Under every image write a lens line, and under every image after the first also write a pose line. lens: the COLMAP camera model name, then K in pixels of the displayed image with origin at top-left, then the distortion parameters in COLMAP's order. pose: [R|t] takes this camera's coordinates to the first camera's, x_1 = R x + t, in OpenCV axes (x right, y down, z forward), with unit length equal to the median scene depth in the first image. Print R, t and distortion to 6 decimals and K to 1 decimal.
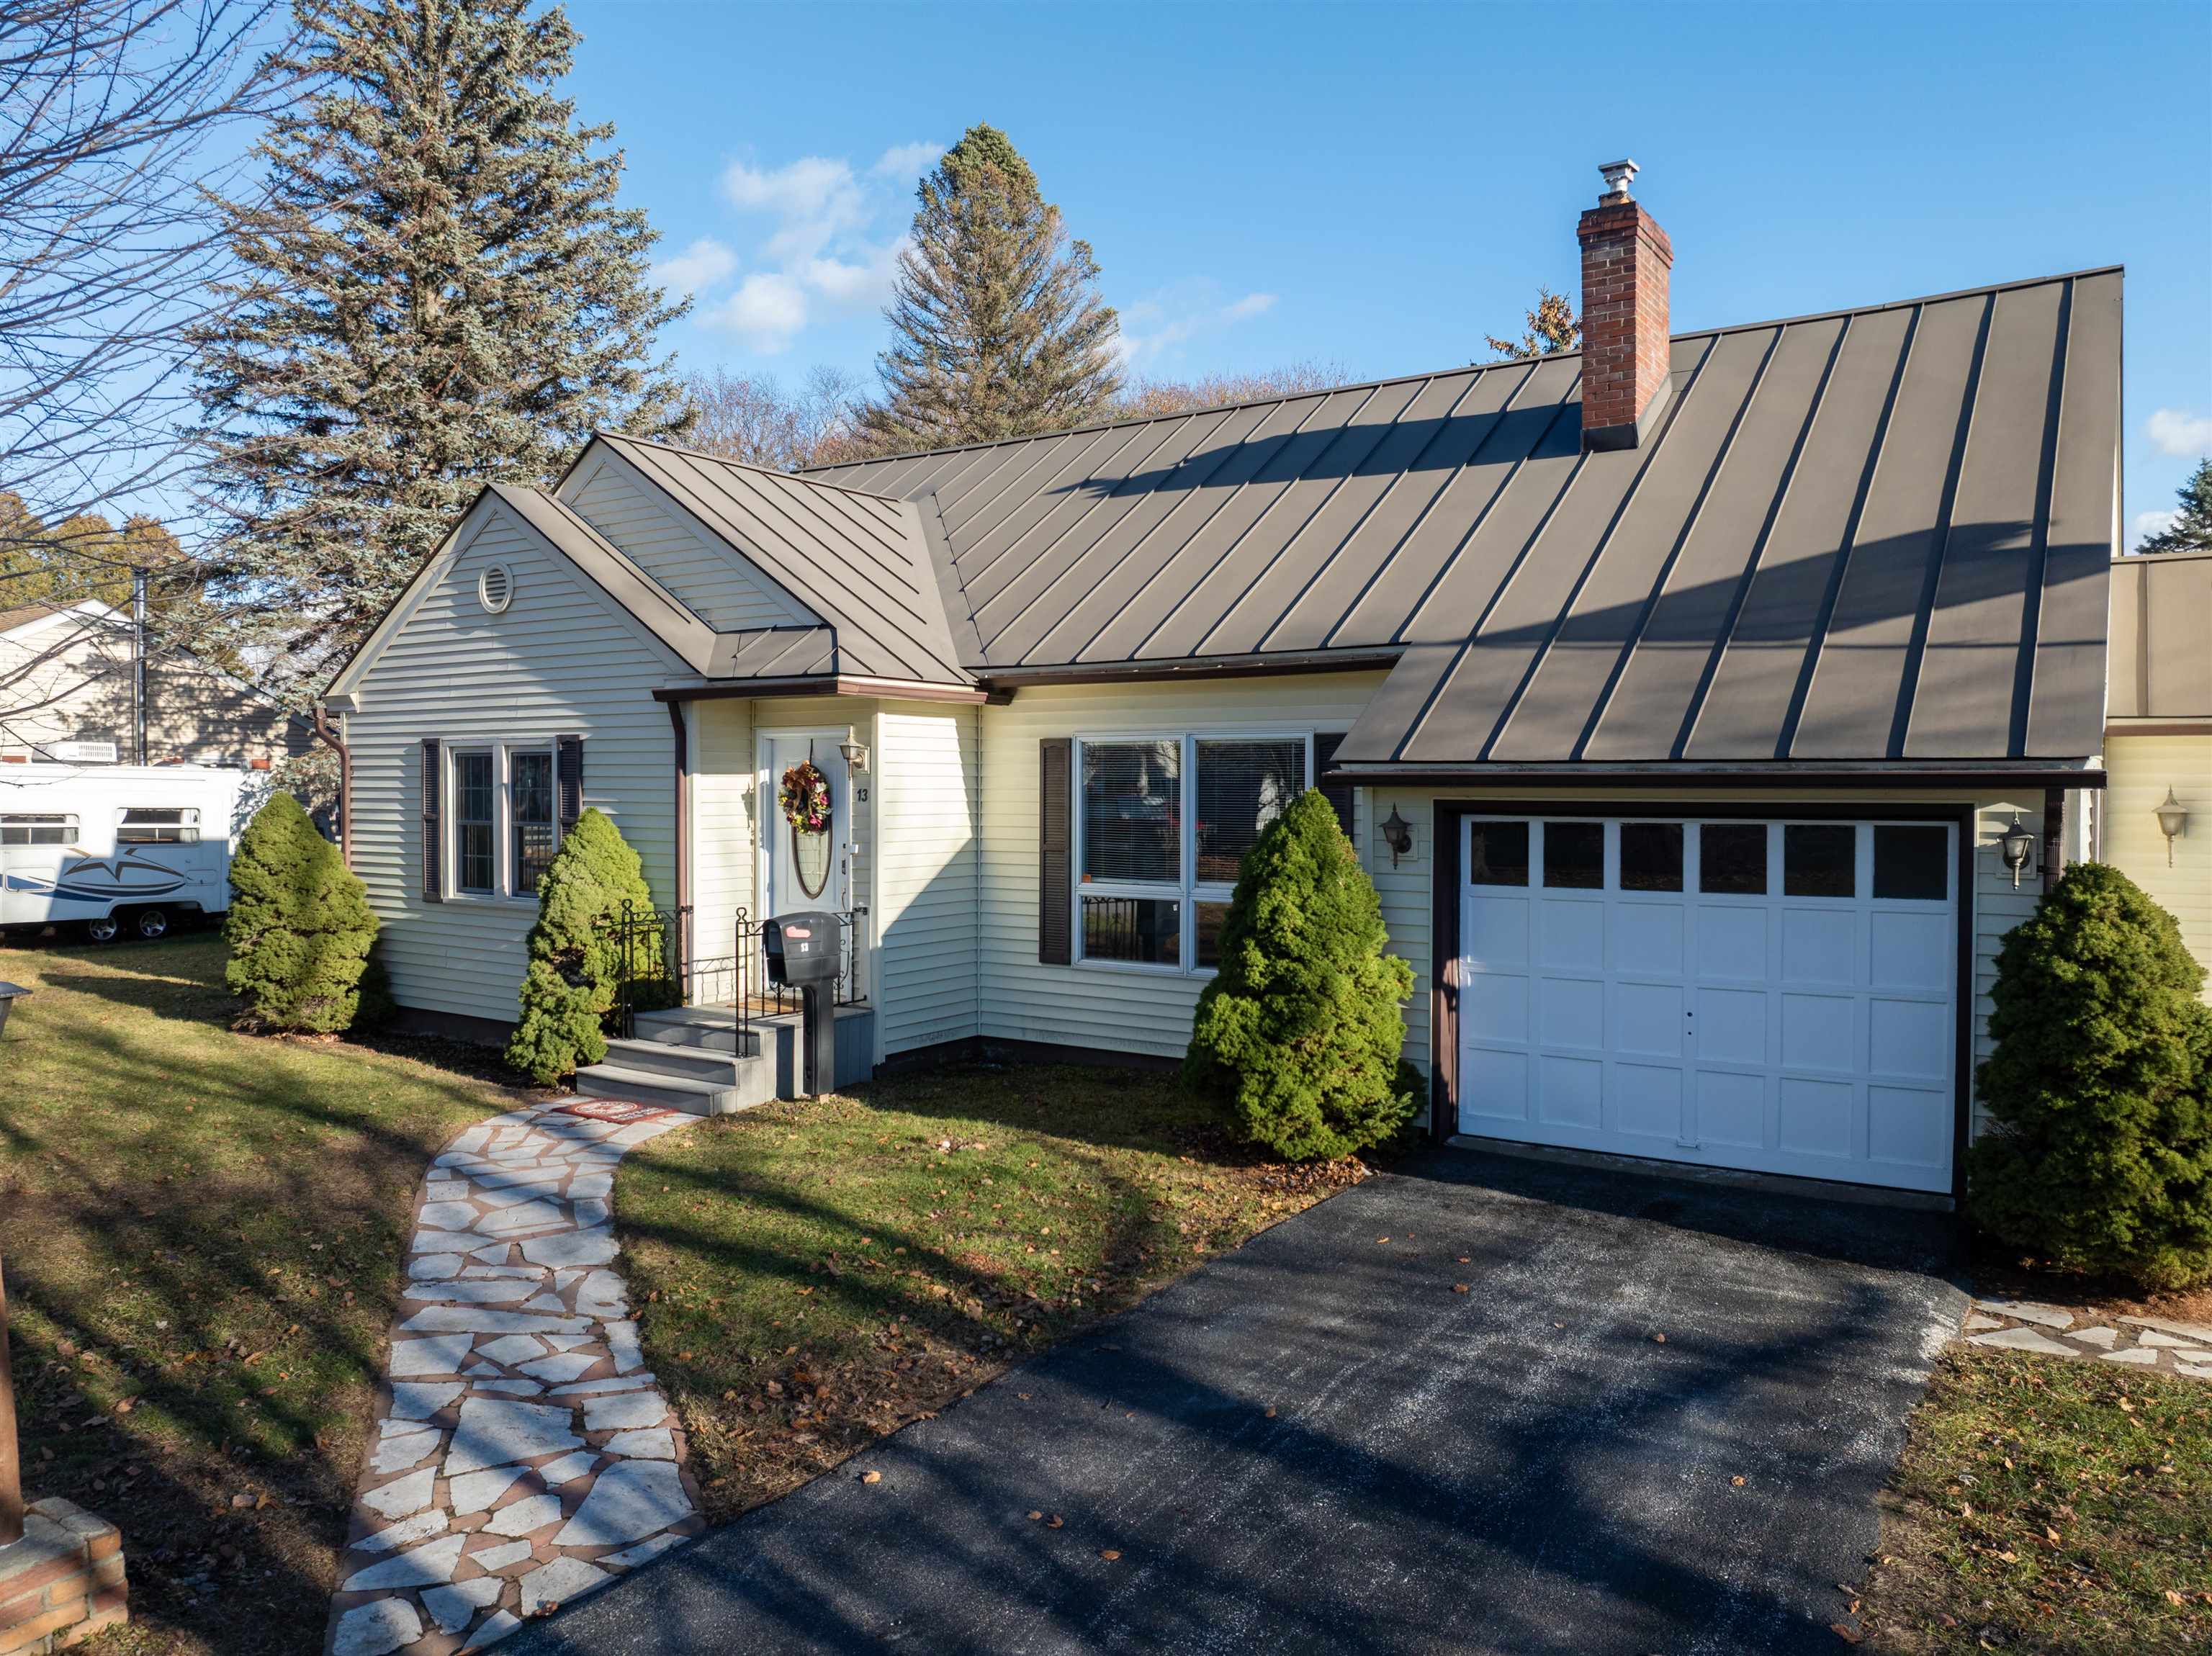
lens RADIAL K [[1553.2, 0, 1106.0], [0, 1553.2, 828.0], [0, 0, 1]] dist [-0.045930, 0.019536]
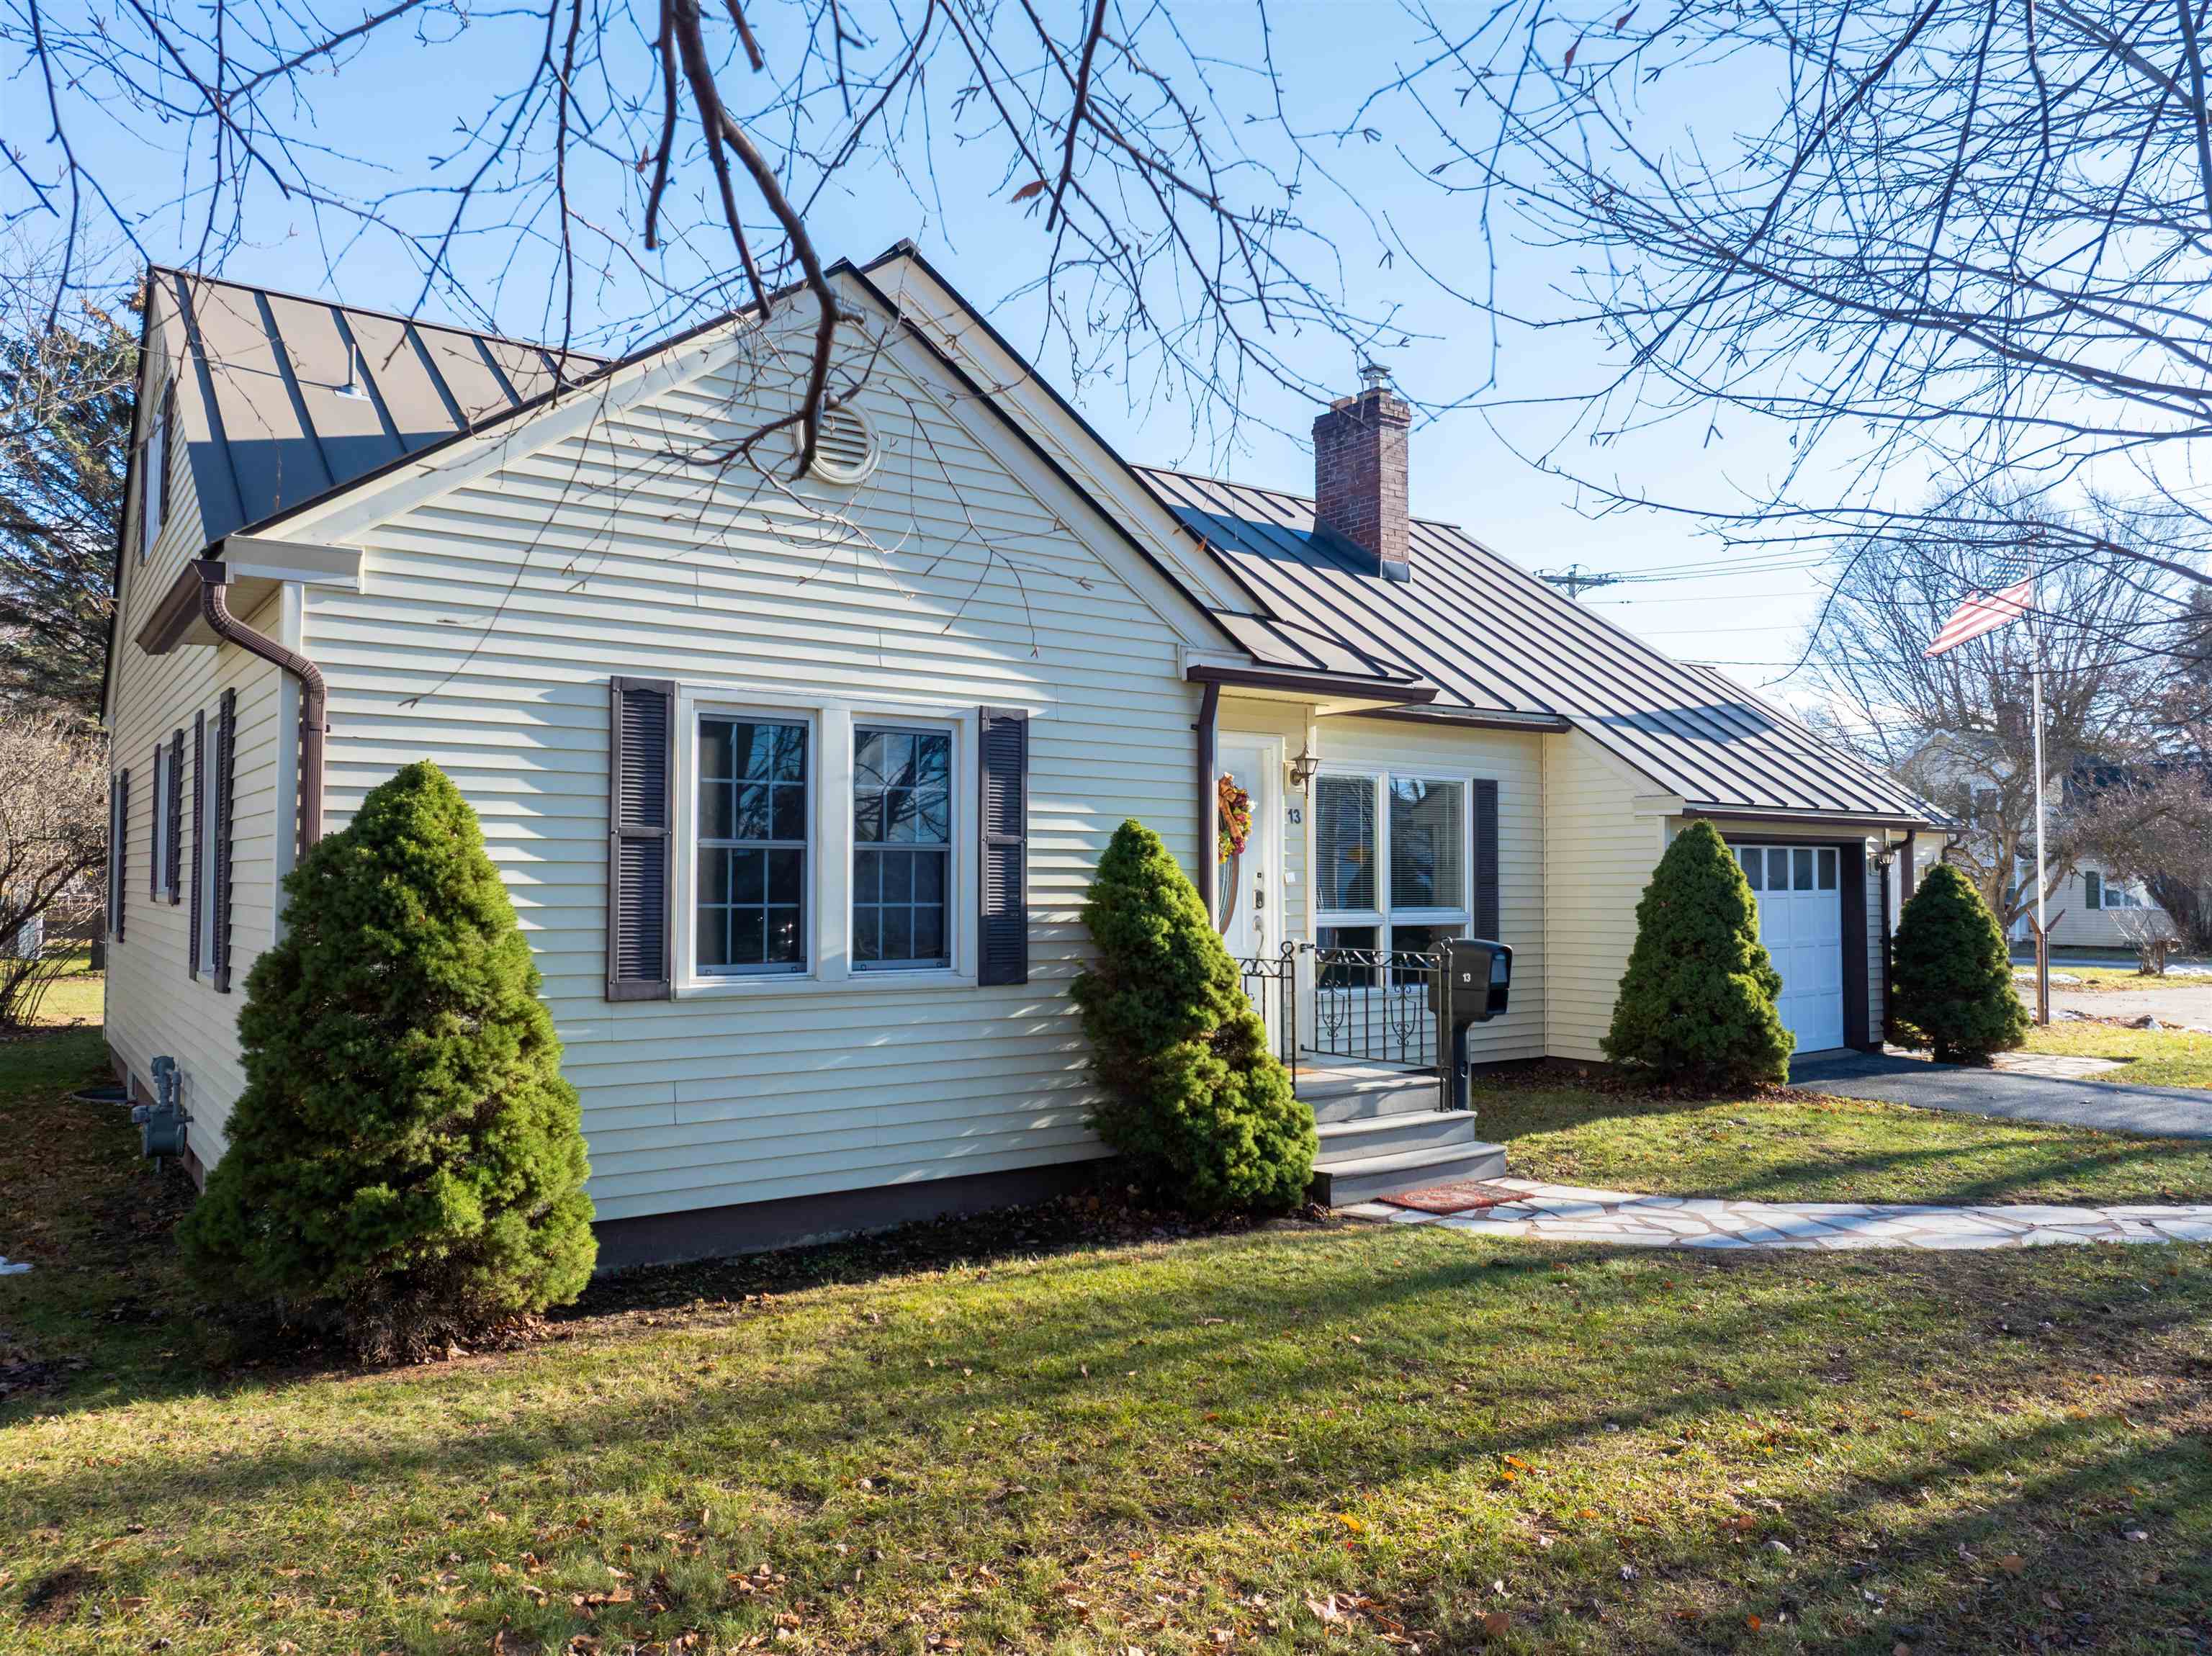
lens RADIAL K [[1553.2, 0, 1106.0], [0, 1553.2, 828.0], [0, 0, 1]] dist [-0.045930, 0.019536]
pose [[0.341297, 0.037776, 0.939196, -1.685332], [0.036018, 0.997933, -0.053227, 0.046927], [-0.939265, 0.051994, 0.339231, 1.324312]]
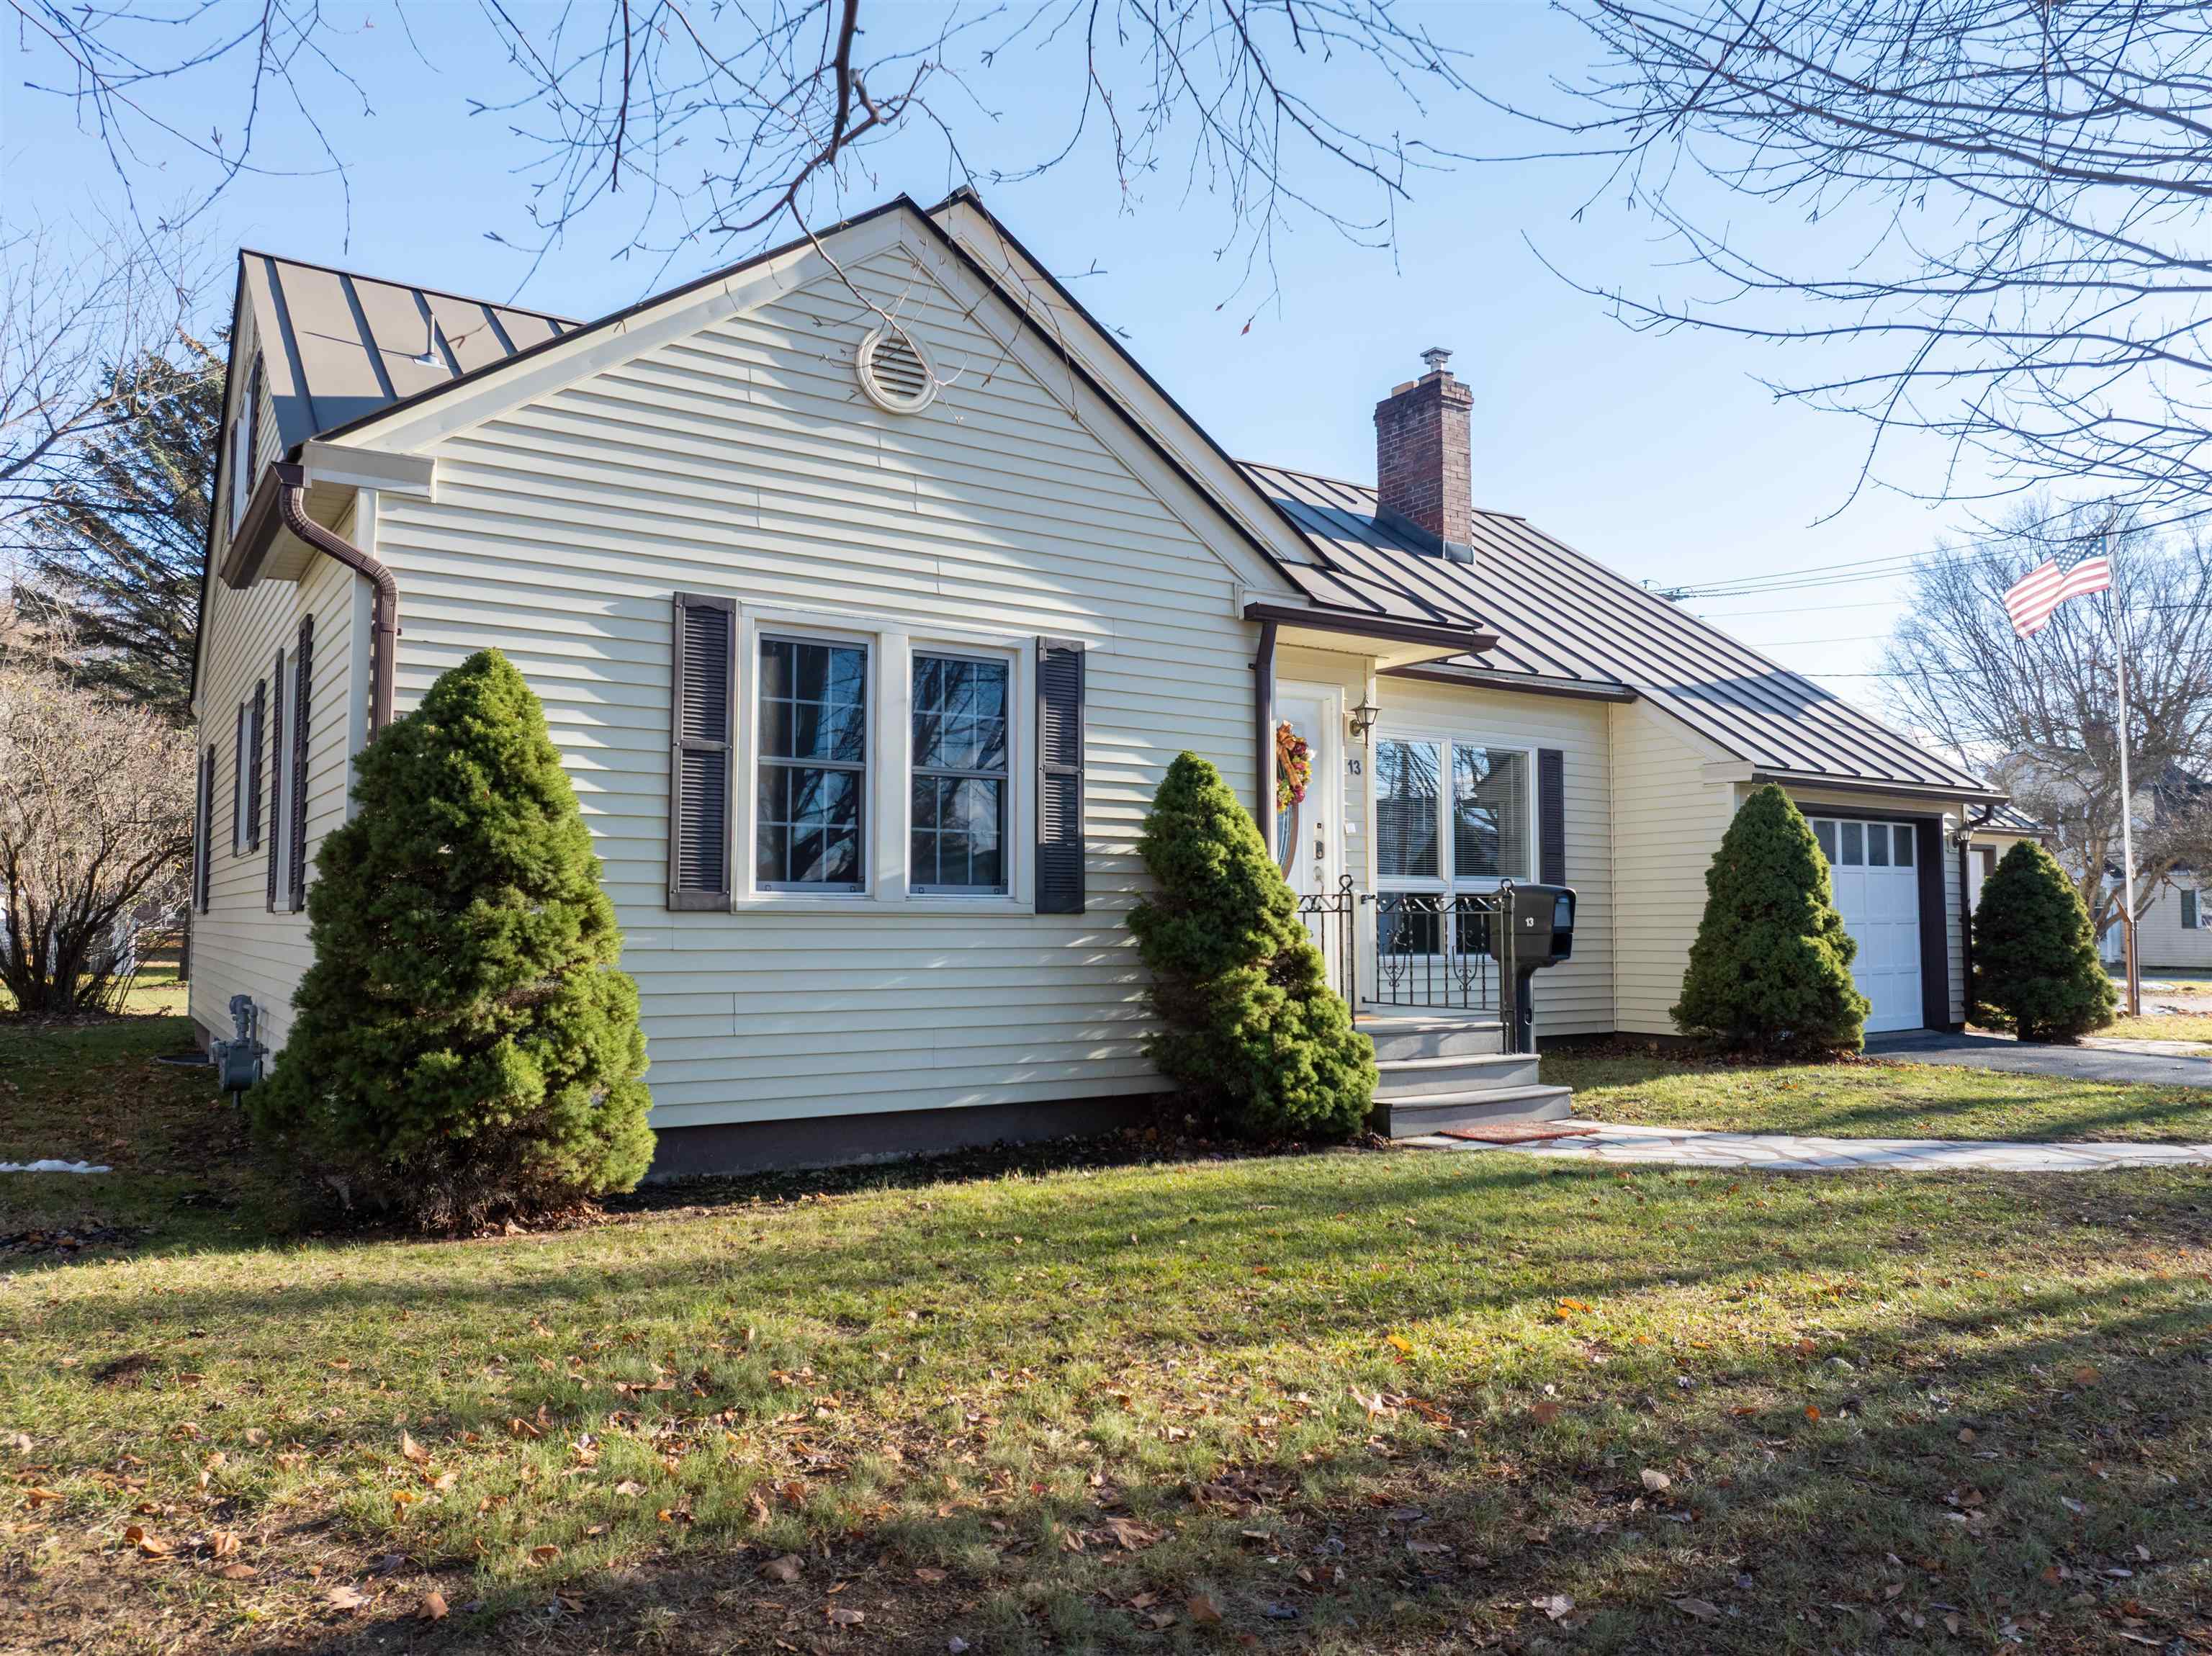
lens RADIAL K [[1552.6, 0, 1106.0], [0, 1552.6, 828.0], [0, 0, 1]] dist [-0.041290, 0.008758]
pose [[0.382837, 0.060956, 0.921803, -1.680313], [0.034899, 0.996154, -0.080367, 0.129843], [-0.923156, 0.062938, 0.379237, 1.319578]]
